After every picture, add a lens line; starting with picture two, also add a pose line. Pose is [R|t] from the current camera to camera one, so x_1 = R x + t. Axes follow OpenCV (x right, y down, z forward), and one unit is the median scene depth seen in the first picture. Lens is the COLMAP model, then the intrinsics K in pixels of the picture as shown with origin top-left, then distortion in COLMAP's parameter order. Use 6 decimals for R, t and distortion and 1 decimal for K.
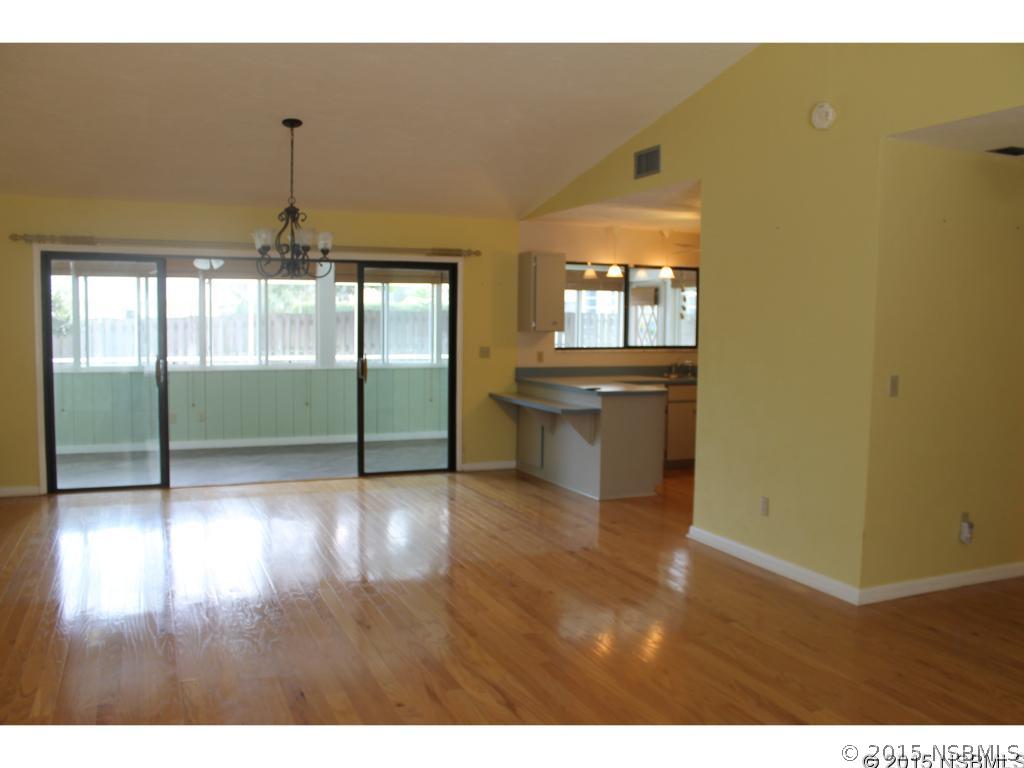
lens RADIAL K [[861.5, 0, 512.0], [0, 861.5, 384.0], [0, 0, 1]] dist [-0.140732, 0.112266]
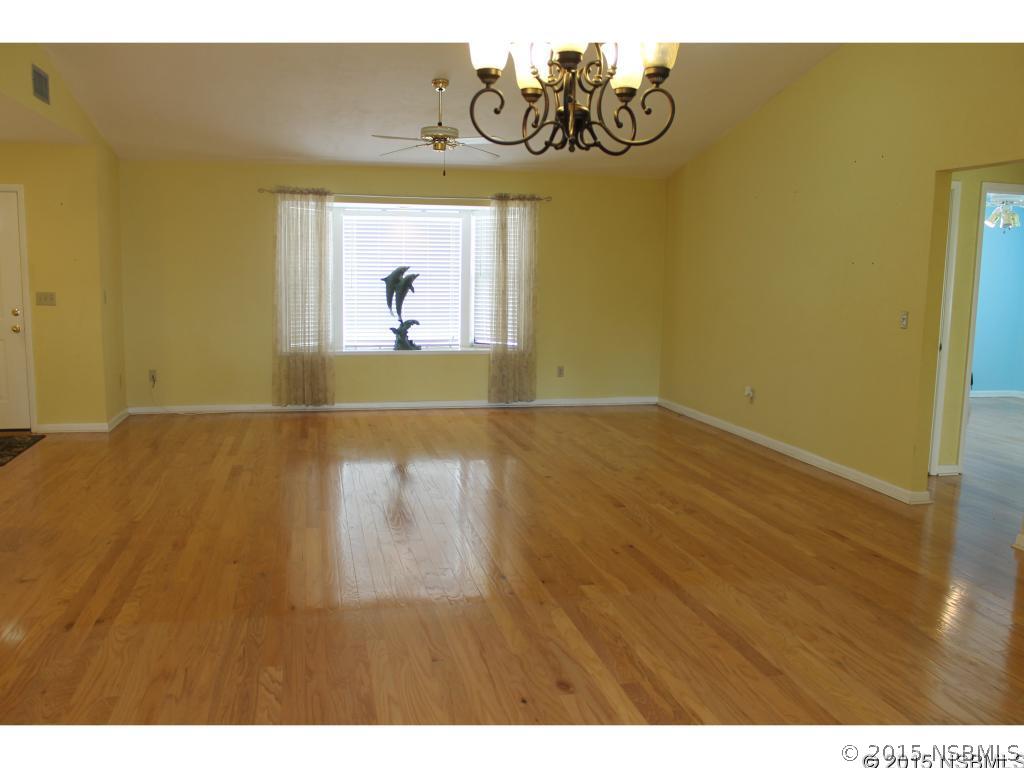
lens RADIAL K [[861.5, 0, 512.0], [0, 861.5, 384.0], [0, 0, 1]] dist [-0.140732, 0.112266]
pose [[-0.982298, -0.050007, 0.180525, -0.211107], [-0.011853, 0.978370, 0.206521, -0.065117], [-0.186948, 0.200725, -0.961644, 0.969983]]
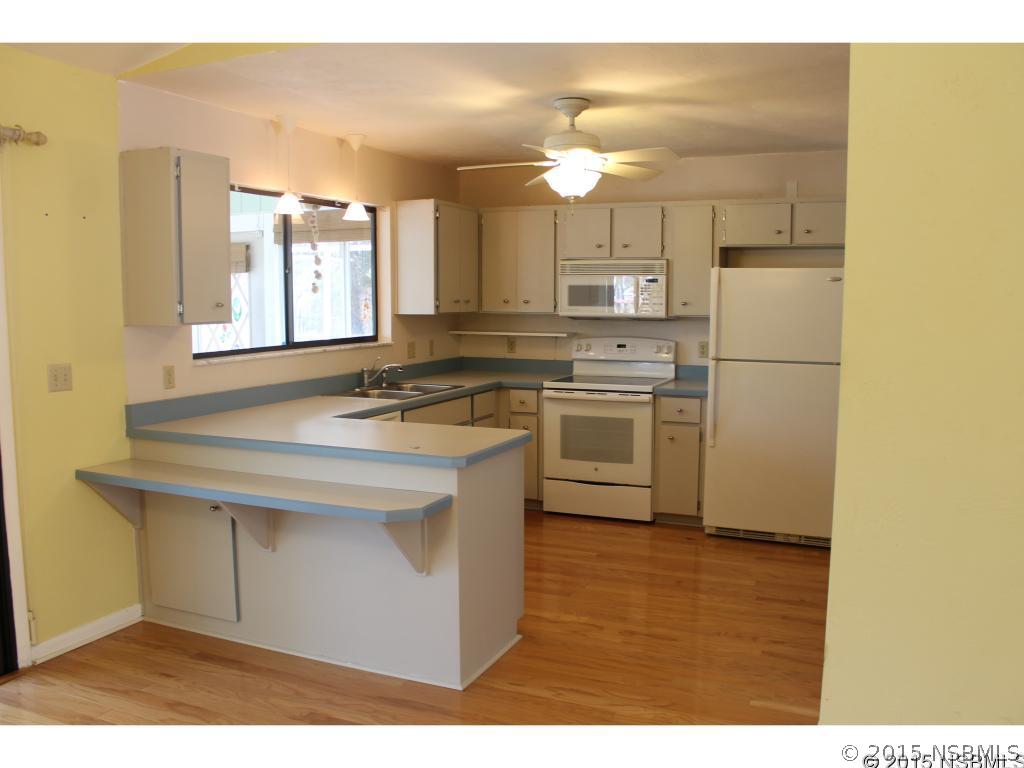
lens RADIAL K [[861.5, 0, 512.0], [0, 861.5, 384.0], [0, 0, 1]] dist [-0.140732, 0.112266]
pose [[0.744419, -0.079892, 0.662916, -0.138704], [0.058292, 0.996801, 0.054672, -0.043450], [-0.665163, -0.002056, 0.746695, 0.542732]]
